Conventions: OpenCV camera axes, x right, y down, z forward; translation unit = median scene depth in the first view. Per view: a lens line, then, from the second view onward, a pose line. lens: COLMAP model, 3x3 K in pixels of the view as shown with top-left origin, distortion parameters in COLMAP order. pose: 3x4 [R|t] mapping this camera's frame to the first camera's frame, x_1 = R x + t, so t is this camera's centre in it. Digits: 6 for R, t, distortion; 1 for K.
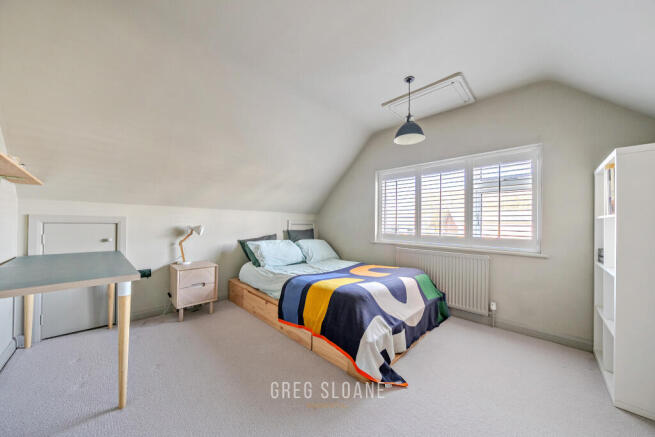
lens RADIAL K [[226.7, 0, 334.0], [0, 226.7, 220.5], [0, 0, 1]] dist [-0.000700, -0.000192]
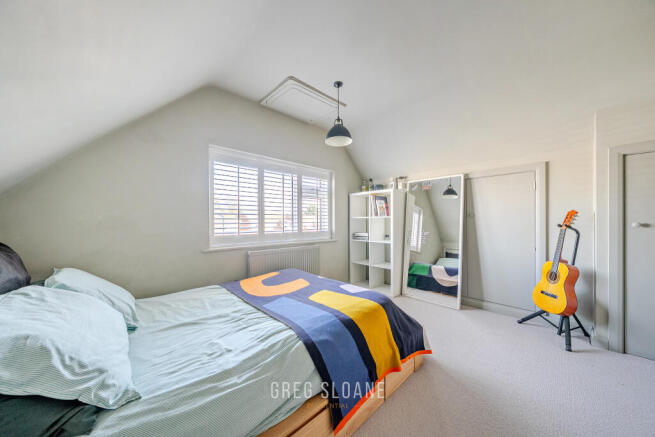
lens RADIAL K [[226.7, 0, 332.3], [0, 226.7, 221.6], [0, 0, 1]] dist [-0.000700, -0.000192]
pose [[0.034281, -0.003661, 0.999406, -0.534705], [-0.002310, 0.999990, 0.003742, 0.010423], [-0.999410, -0.002437, 0.034272, 0.694602]]
